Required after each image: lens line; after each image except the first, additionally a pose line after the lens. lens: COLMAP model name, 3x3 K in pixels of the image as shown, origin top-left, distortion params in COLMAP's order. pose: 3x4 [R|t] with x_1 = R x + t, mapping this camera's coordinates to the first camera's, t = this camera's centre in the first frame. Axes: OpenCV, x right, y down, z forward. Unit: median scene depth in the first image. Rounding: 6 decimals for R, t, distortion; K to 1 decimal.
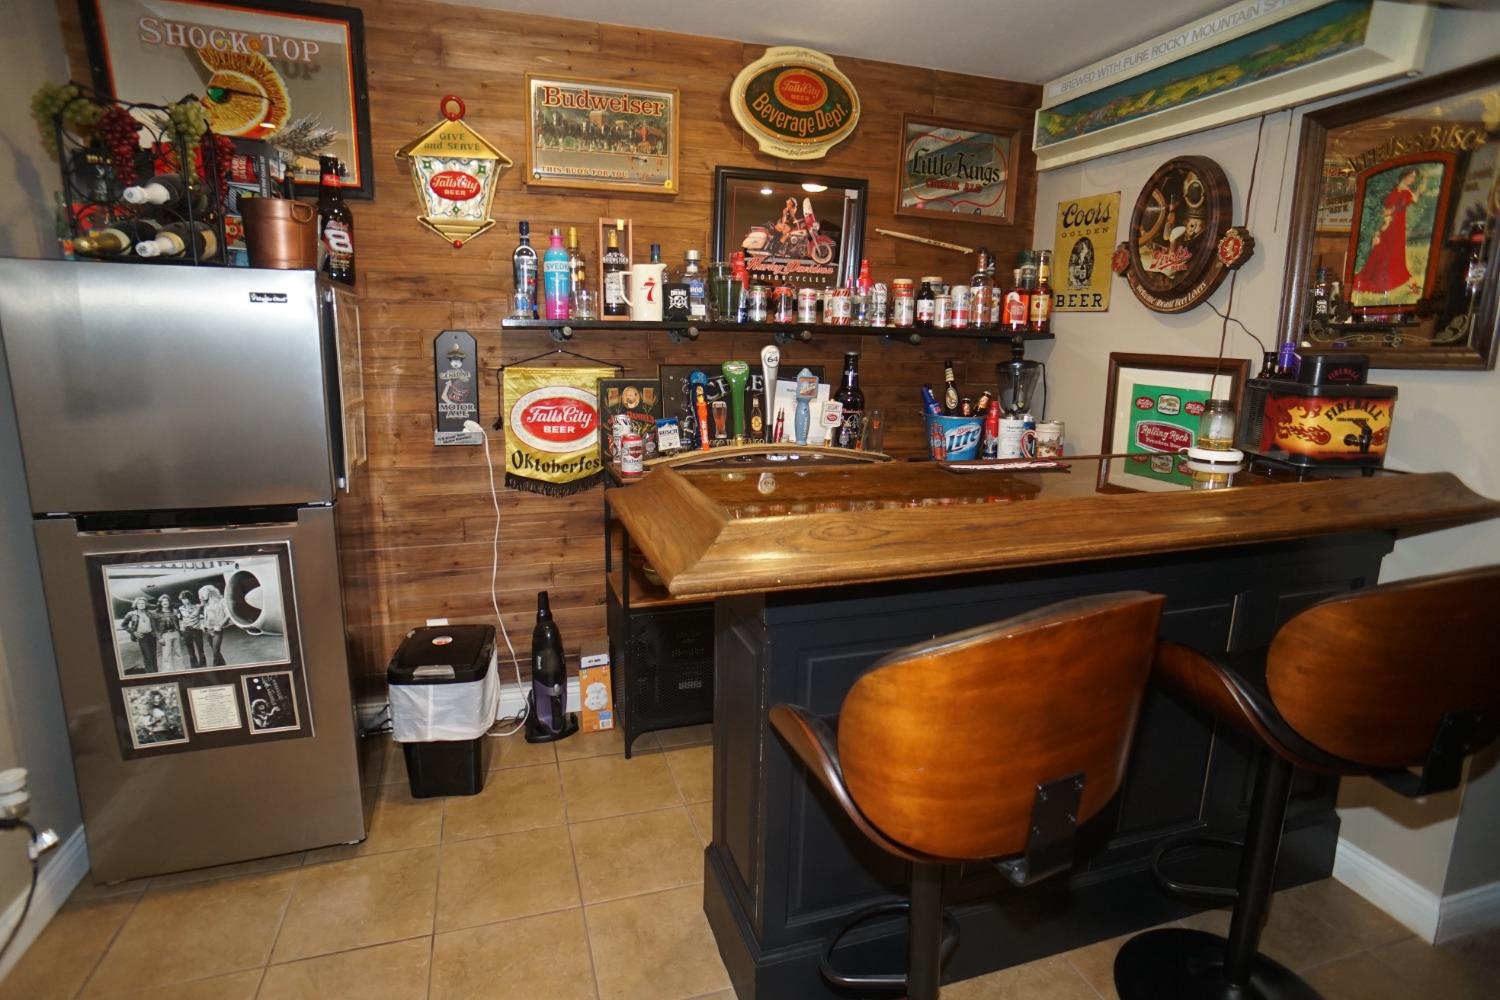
lens RADIAL K [[785.8, 0, 746.9], [0, 785.8, 495.5], [0, 0, 1]] dist [-0.076744, 0.045951]
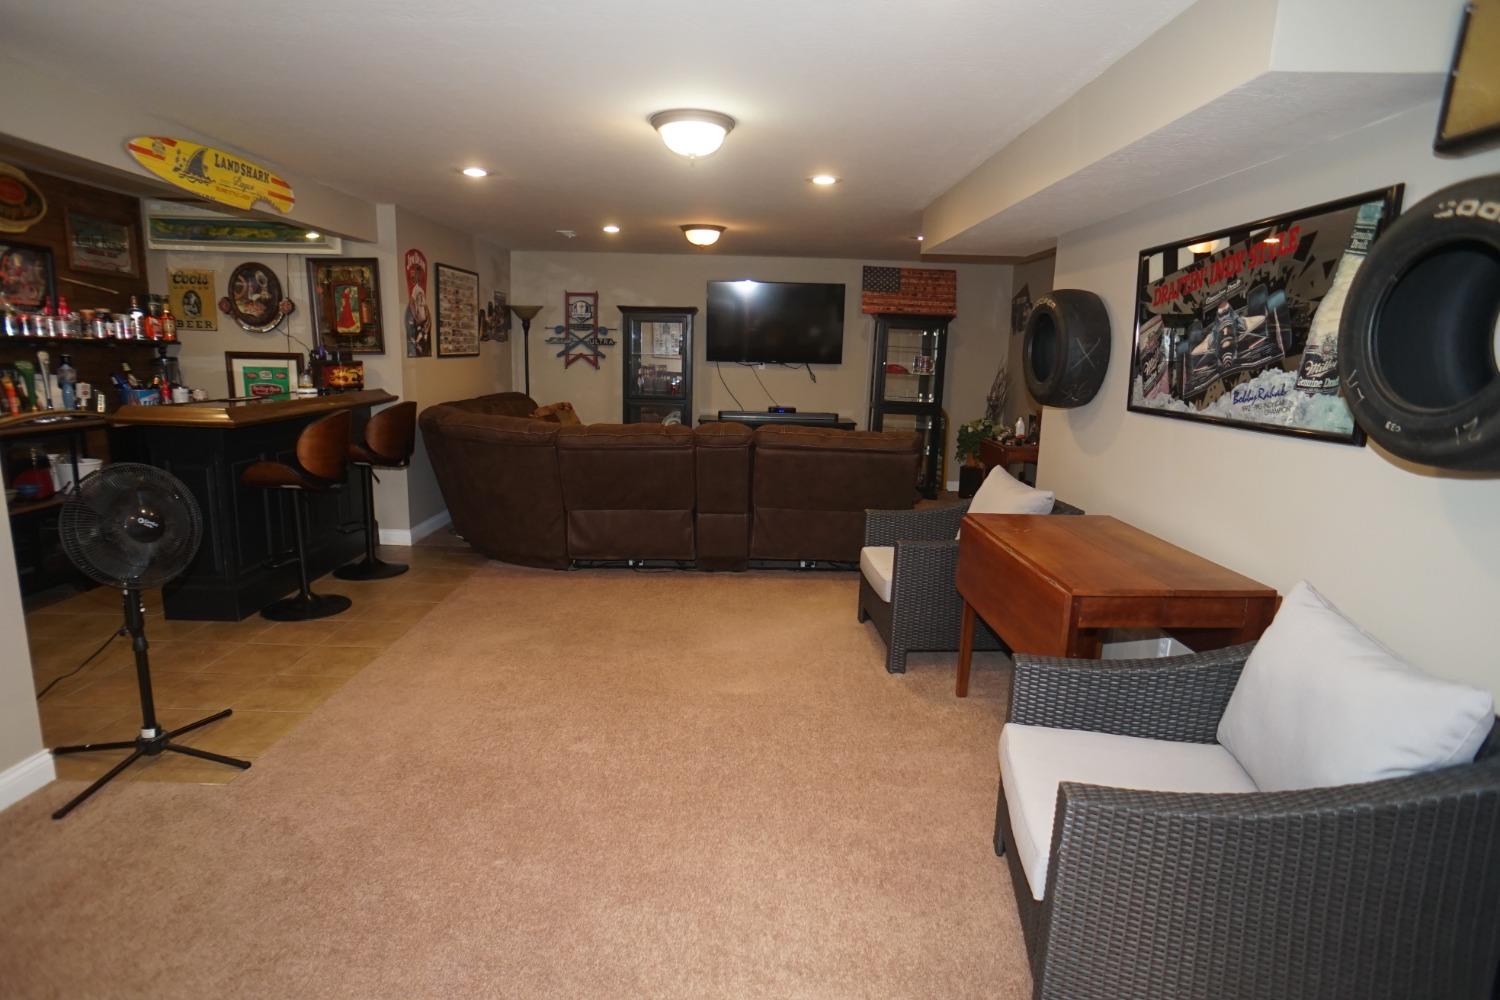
lens RADIAL K [[785.8, 0, 746.9], [0, 785.8, 495.5], [0, 0, 1]] dist [-0.076744, 0.045951]
pose [[0.300163, -0.182848, 0.936199, -1.092153], [0.176502, 0.975155, 0.133867, 0.157228], [-0.937416, 0.125059, 0.324978, -0.895484]]
